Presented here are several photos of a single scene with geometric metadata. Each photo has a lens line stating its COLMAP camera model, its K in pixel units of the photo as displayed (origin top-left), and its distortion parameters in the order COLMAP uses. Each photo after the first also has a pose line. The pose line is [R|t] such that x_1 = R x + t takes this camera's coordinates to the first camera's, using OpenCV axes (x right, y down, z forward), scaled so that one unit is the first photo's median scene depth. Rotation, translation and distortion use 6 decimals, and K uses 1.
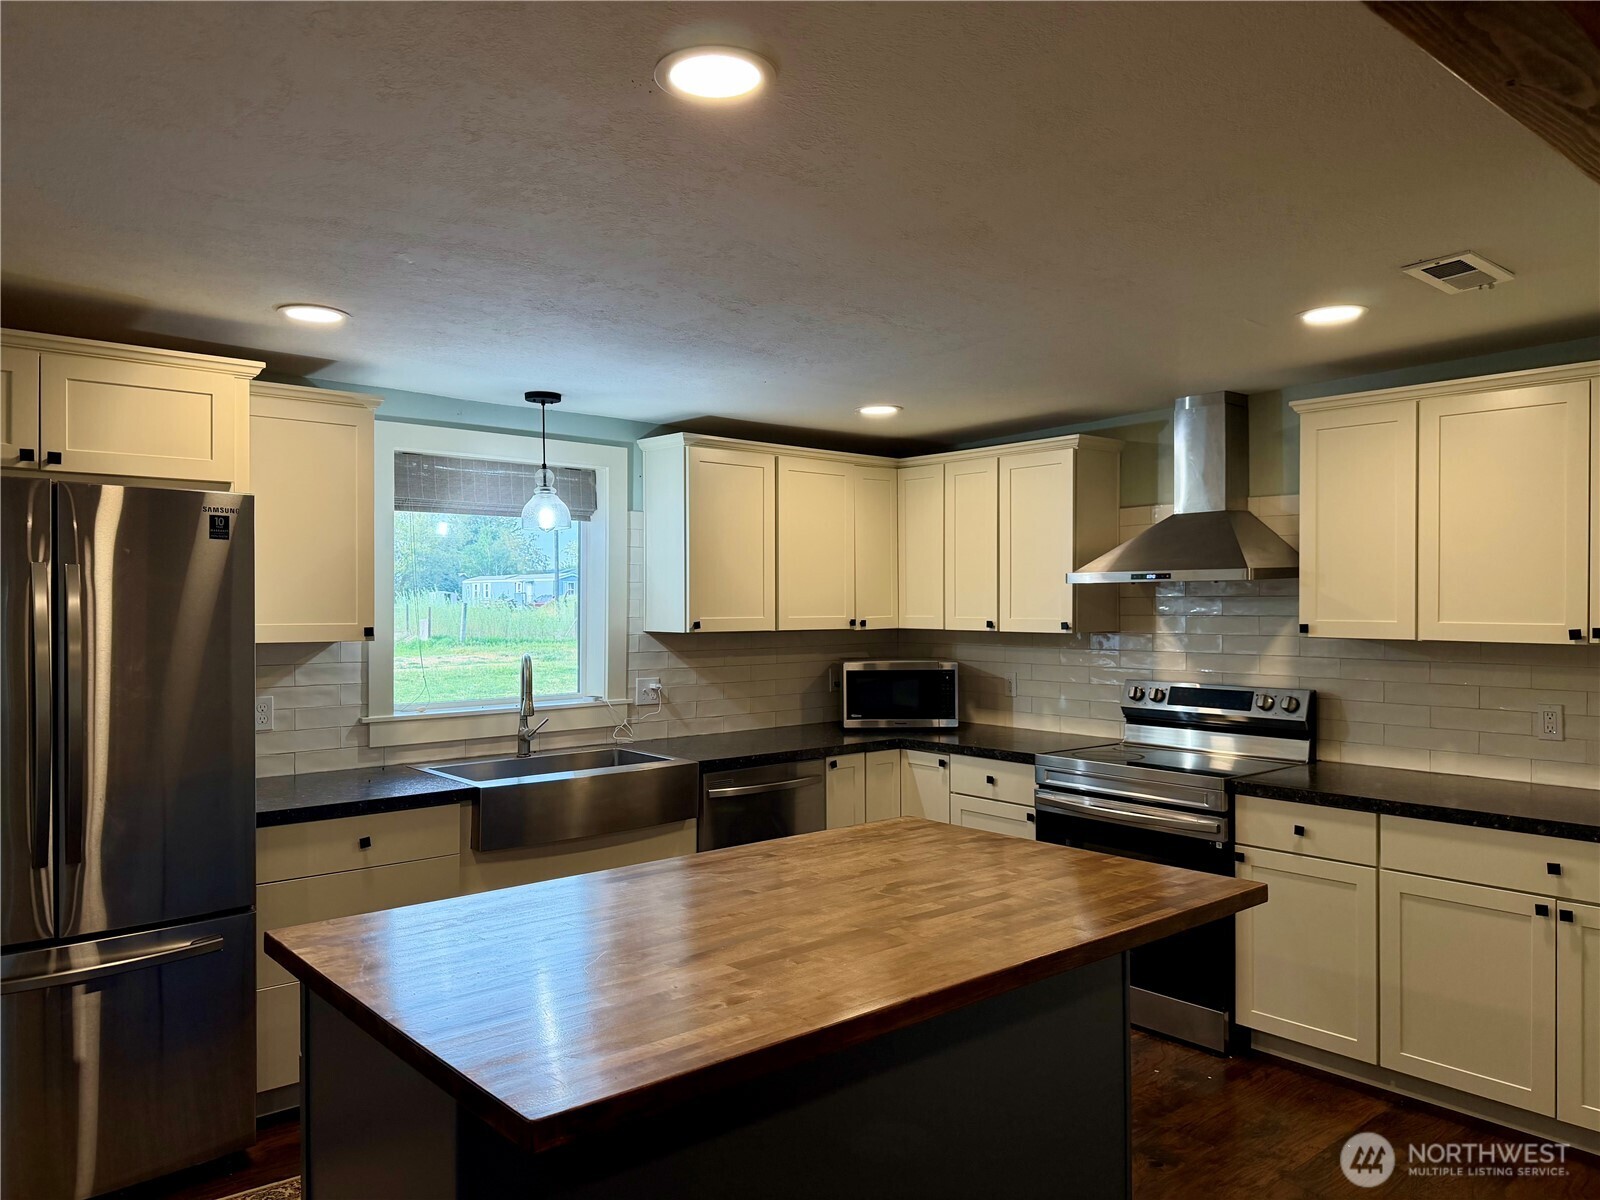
lens RADIAL K [[1105.4, 0, 800.0], [0, 1105.4, 600.0], [0, 0, 1]] dist [0.001666, -0.000670]
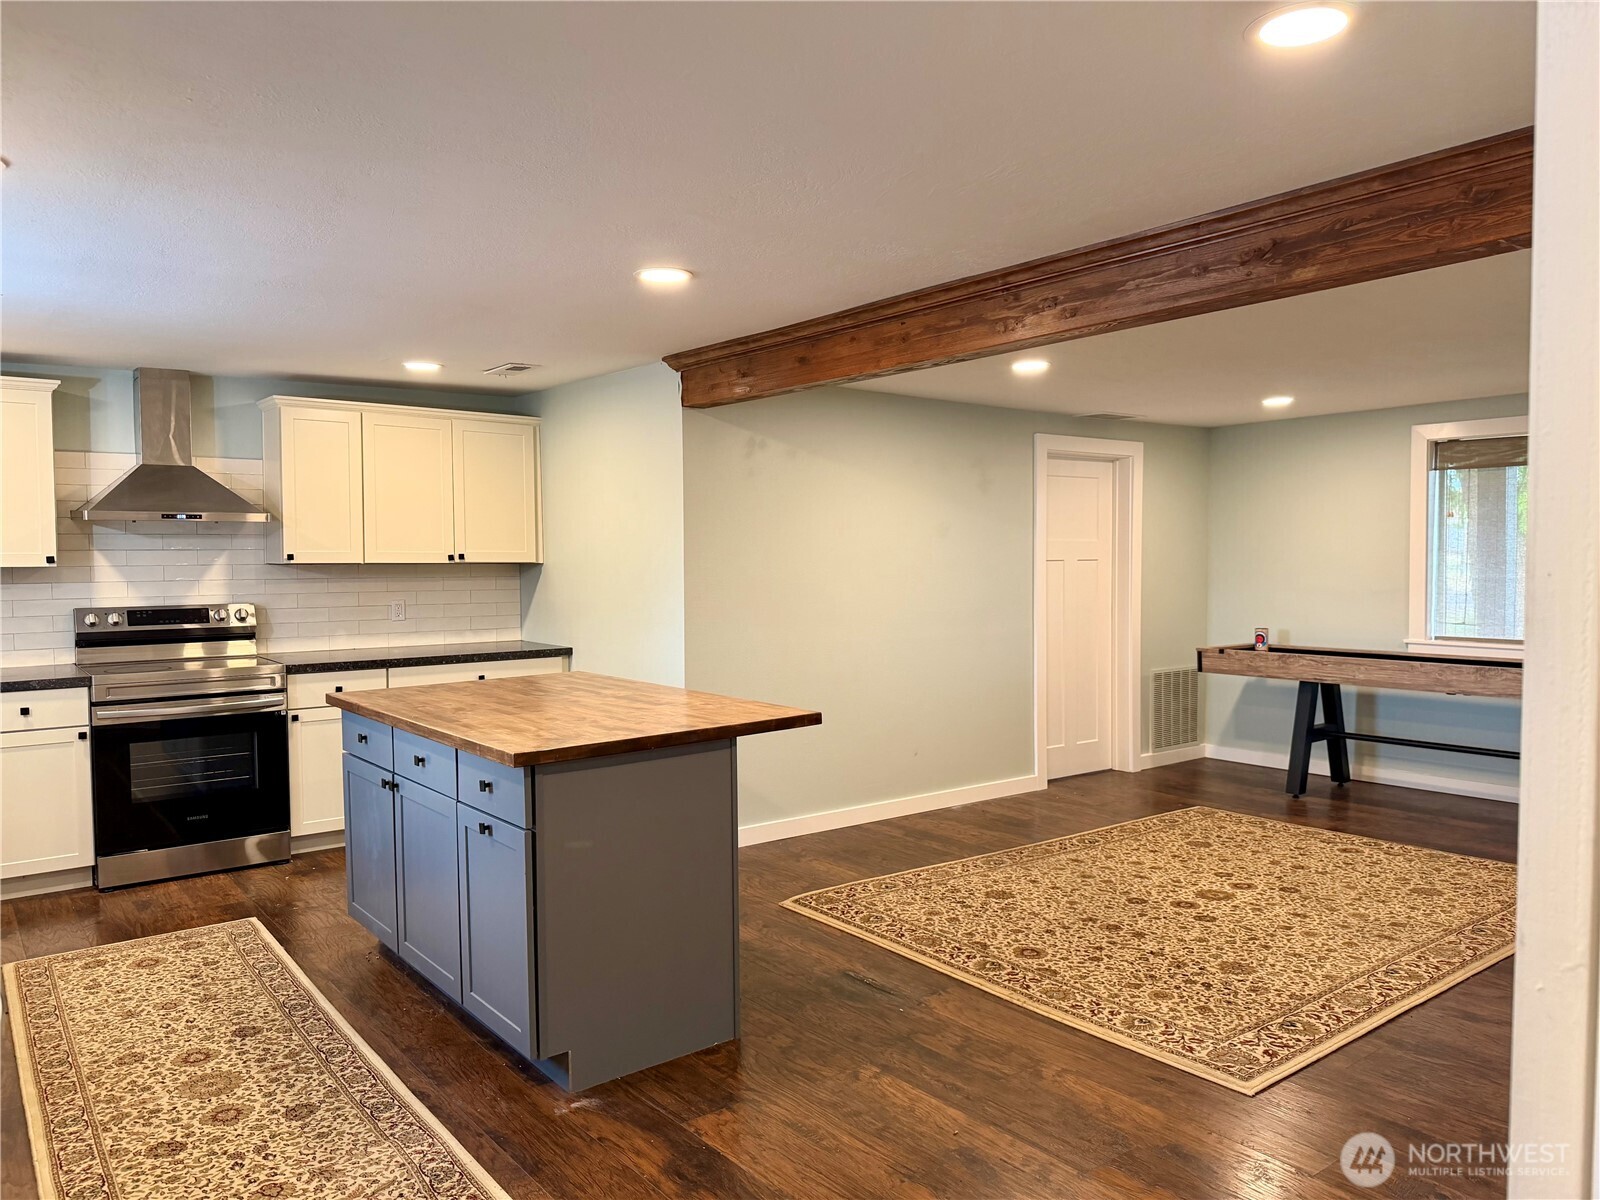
lens RADIAL K [[1146.7, 0, 800.0], [0, 1146.7, 600.0], [0, 0, 1]] dist [-0.002817, -0.006802]
pose [[0.036721, -0.041661, 0.998457, -0.933011], [0.001862, 0.999132, 0.041620, 0.019468], [-0.999324, 0.000331, 0.036767, 0.270455]]
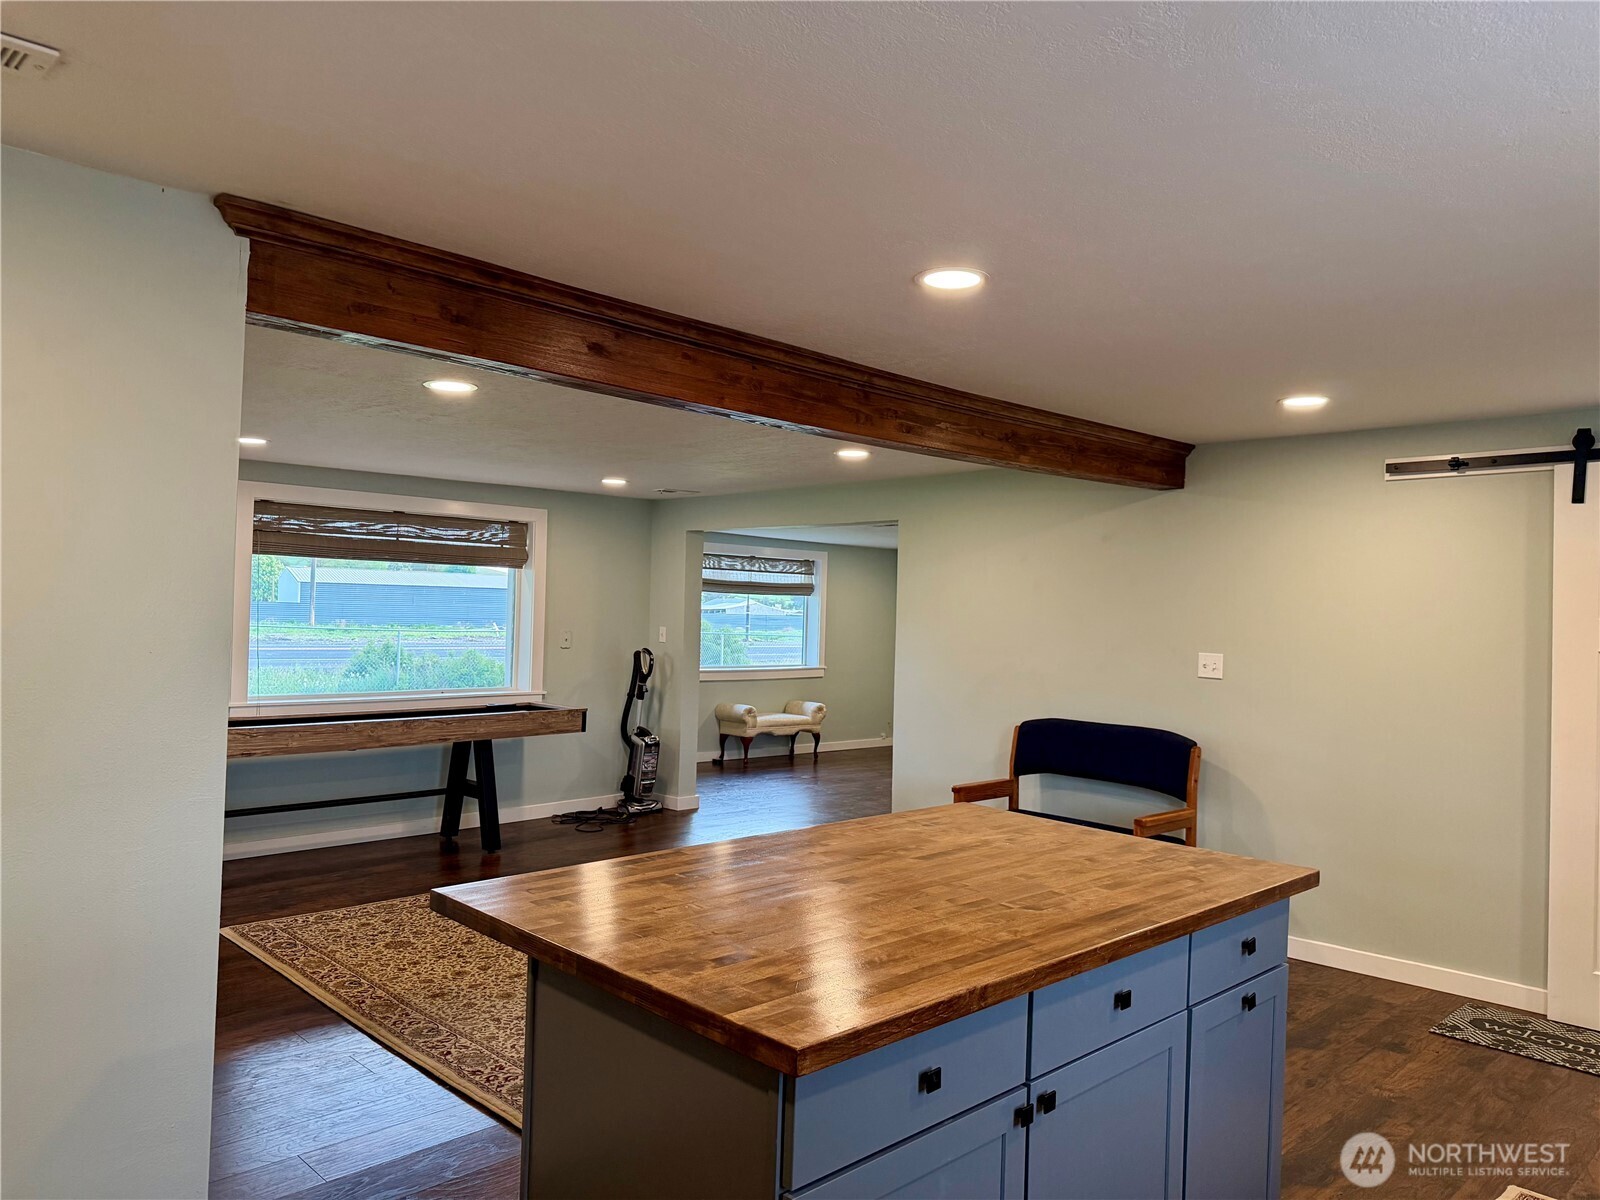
lens RADIAL K [[1106.0, 0, 849.1], [0, 1106.0, 598.4], [0, 0, 1]] dist [-0.046772, -0.001572]
pose [[-0.992834, -0.026434, -0.116545, 0.092008], [-0.024517, 0.999540, -0.017857, 0.008768], [0.116963, -0.014872, -0.993025, 1.050418]]
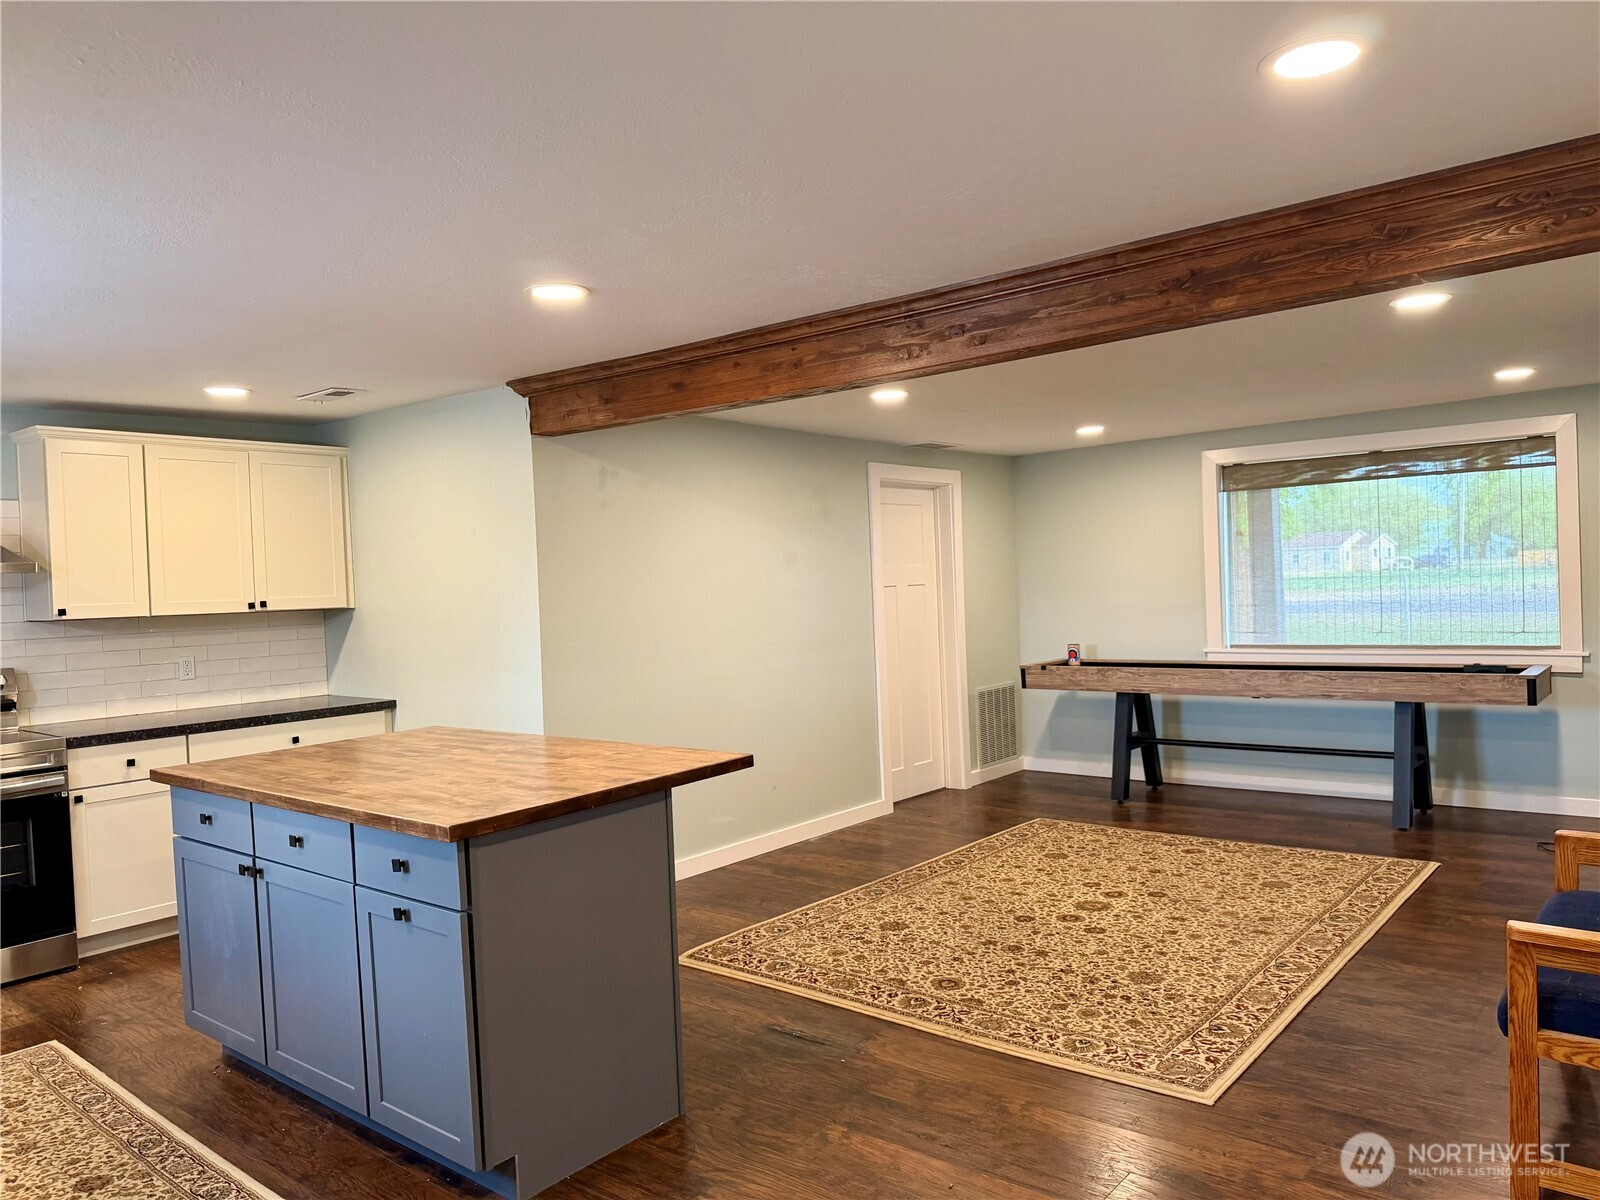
lens RADIAL K [[1140.2, 0, 804.0], [0, 1140.2, 605.0], [0, 0, 1]] dist [0.003911, -0.012366]
pose [[-0.183323, -0.017240, 0.982902, -0.879911], [0.034461, 0.999119, 0.023952, 0.014769], [-0.982449, 0.038263, -0.182567, 0.393030]]
